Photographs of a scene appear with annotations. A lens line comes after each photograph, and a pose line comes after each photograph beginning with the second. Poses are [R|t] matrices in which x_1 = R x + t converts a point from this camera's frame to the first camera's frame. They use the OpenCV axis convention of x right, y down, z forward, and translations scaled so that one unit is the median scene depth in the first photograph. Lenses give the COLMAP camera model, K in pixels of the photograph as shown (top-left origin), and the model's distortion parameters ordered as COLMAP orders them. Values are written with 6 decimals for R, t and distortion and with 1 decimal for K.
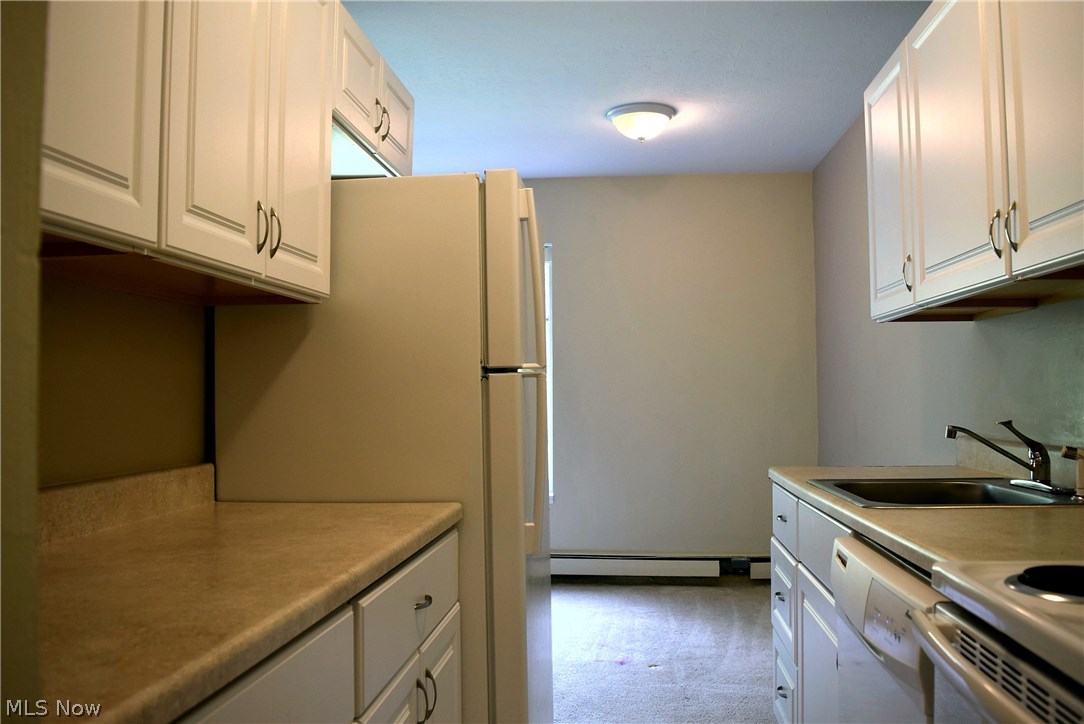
lens RADIAL K [[850.6, 0, 542.0], [0, 850.6, 362.0], [0, 0, 1]] dist [-0.082558, 0.004953]
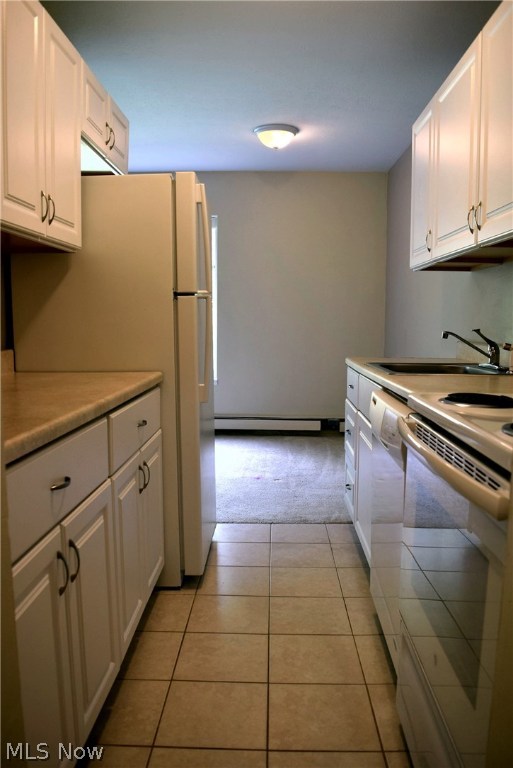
lens RADIAL K [[602.6, 0, 255.0], [0, 602.6, 394.5], [0, 0, 1]] dist [-0.082558, 0.004953]
pose [[0.997380, 0.003427, 0.072255, 0.005059], [-0.014736, 0.987556, 0.156574, 0.016750], [-0.070819, -0.157229, 0.985020, -0.210670]]
